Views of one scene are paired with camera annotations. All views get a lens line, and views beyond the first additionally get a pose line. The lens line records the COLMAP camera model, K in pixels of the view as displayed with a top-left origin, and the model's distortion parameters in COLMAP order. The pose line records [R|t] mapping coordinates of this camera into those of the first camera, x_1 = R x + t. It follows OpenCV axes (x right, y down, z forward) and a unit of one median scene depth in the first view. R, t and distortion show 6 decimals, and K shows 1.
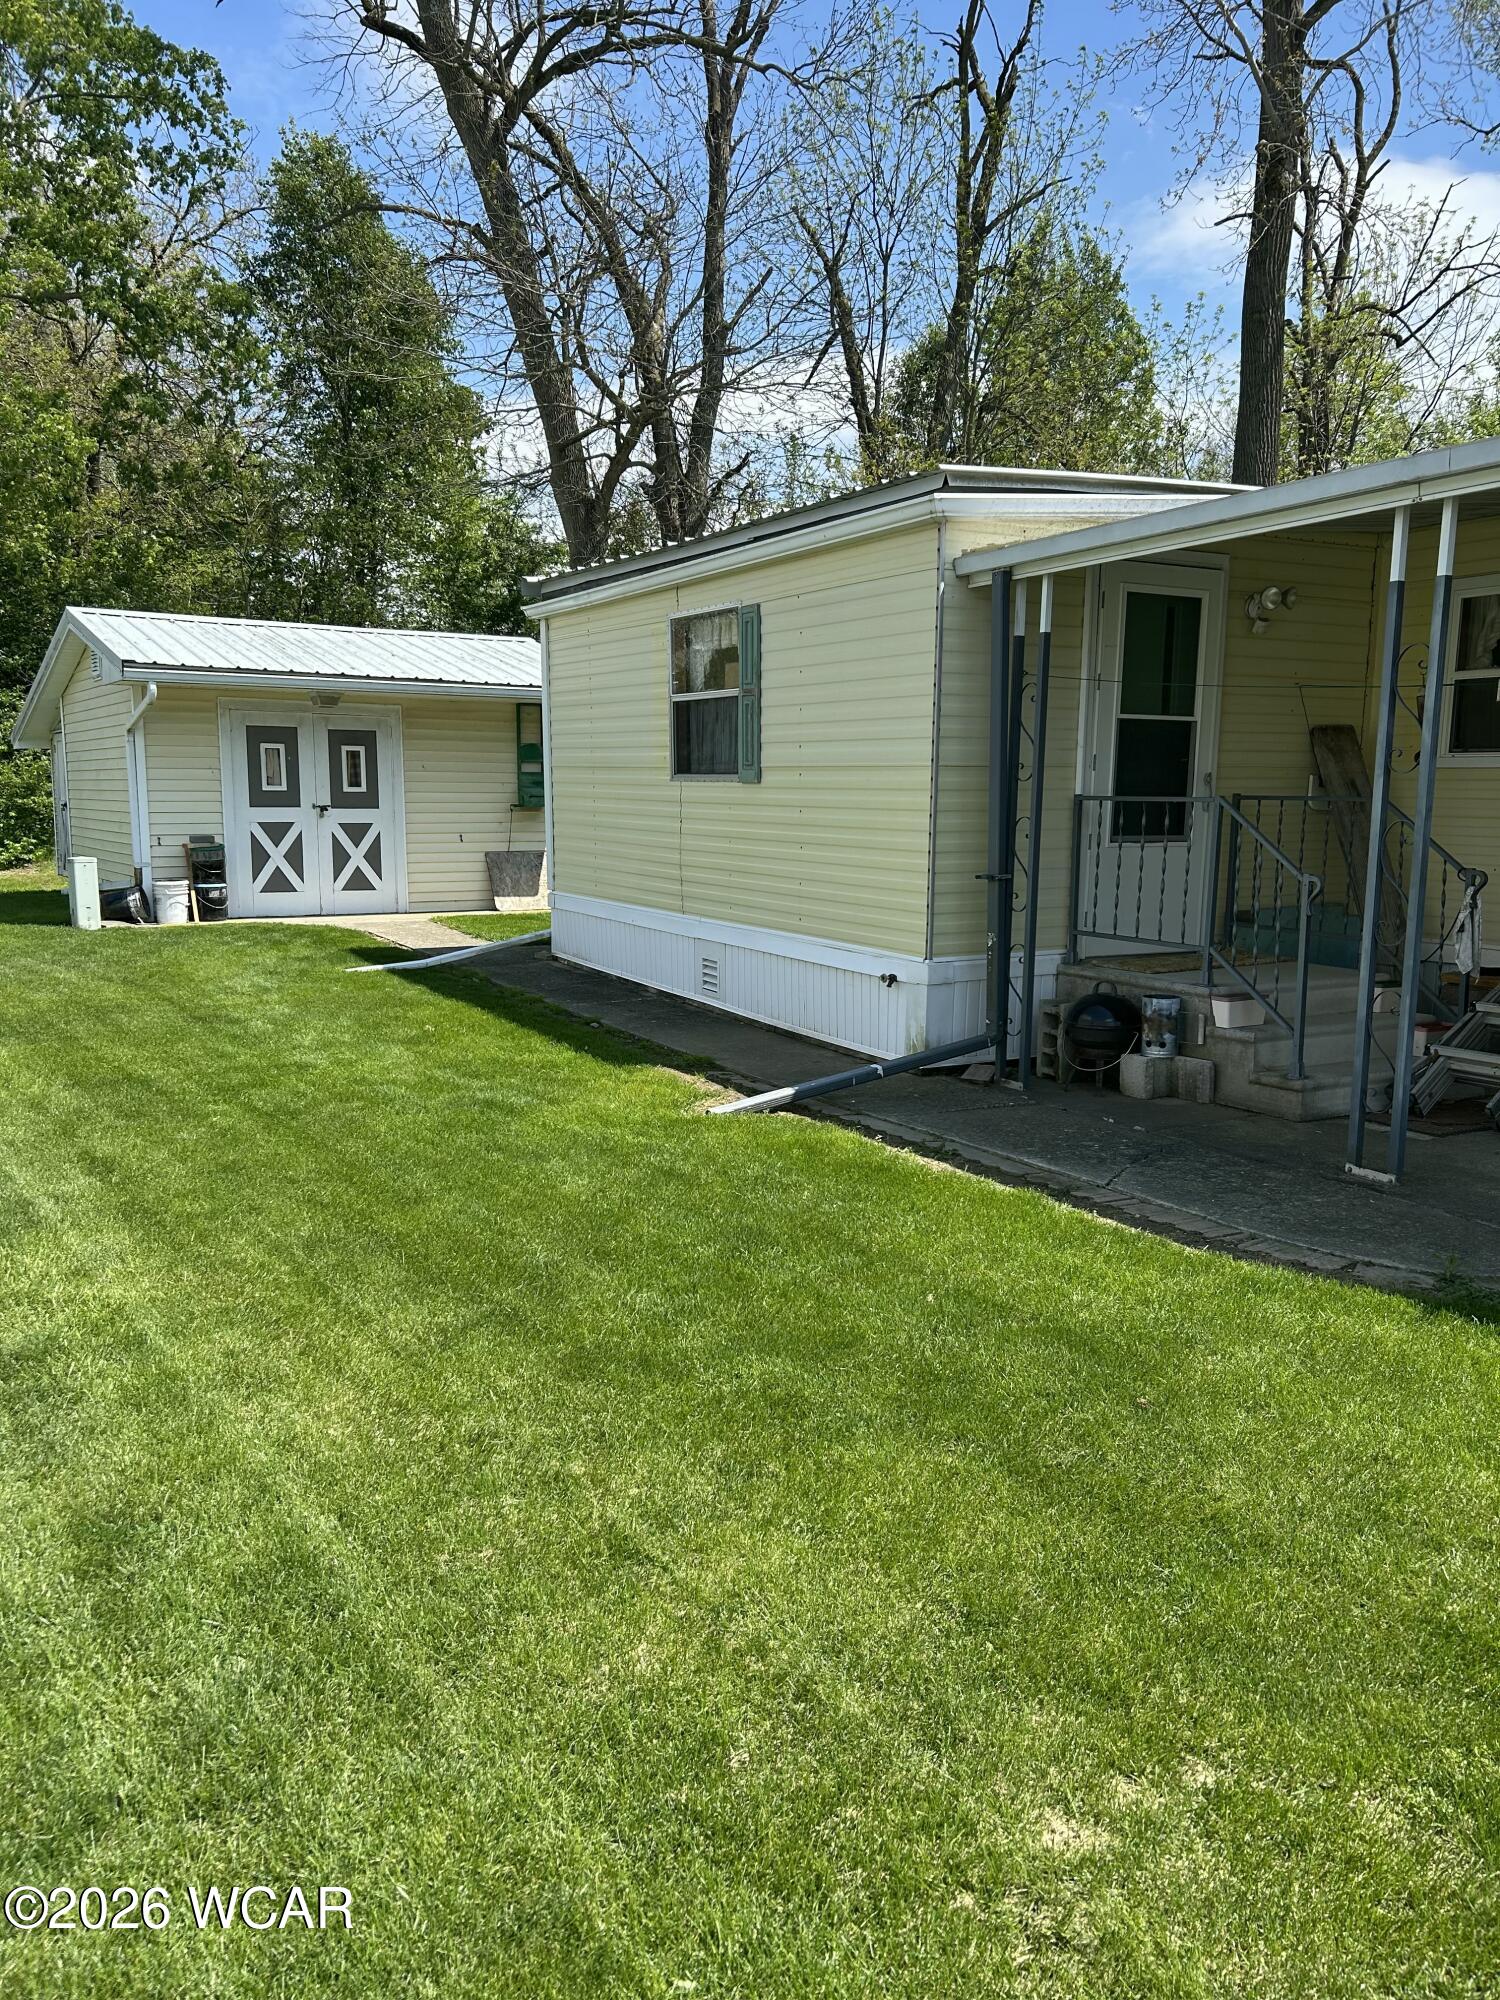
lens RADIAL K [[1530.8, 0, 750.0], [0, 1530.8, 1000.0], [0, 0, 1]] dist [0.055376, -0.010261]
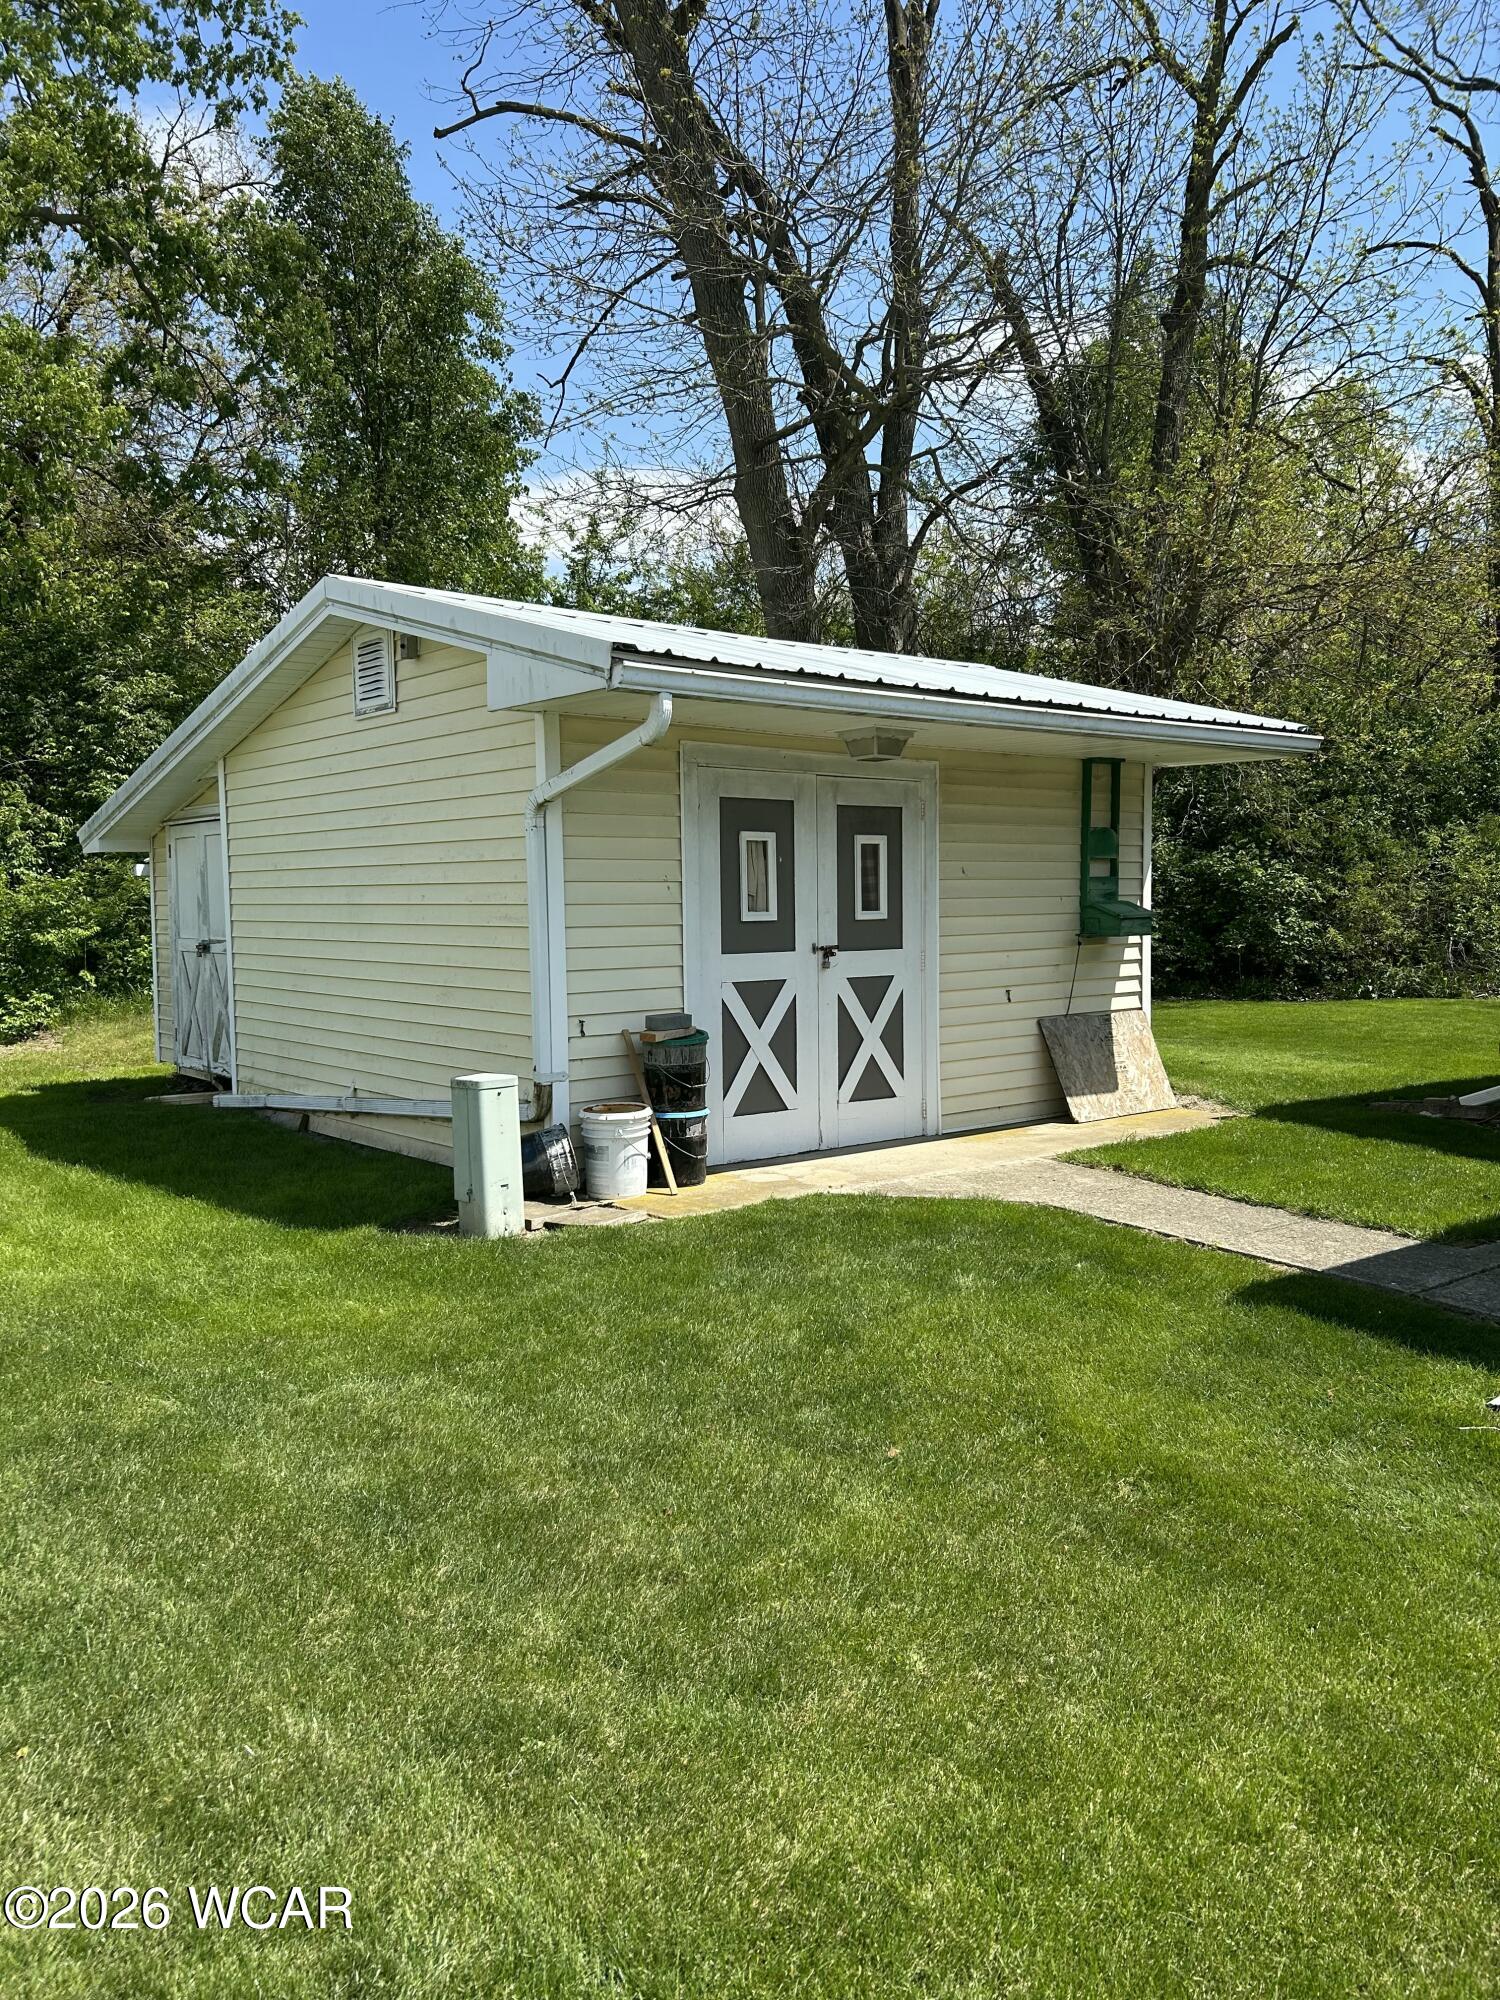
lens RADIAL K [[1506.8, 0, 750.0], [0, 1506.8, 1000.0], [0, 0, 1]] dist [0.040081, -0.006254]
pose [[0.991078, -0.023613, 0.131176, -0.371406], [0.032154, 0.997471, -0.063380, -0.075175], [-0.129347, 0.067032, 0.989331, 0.485330]]
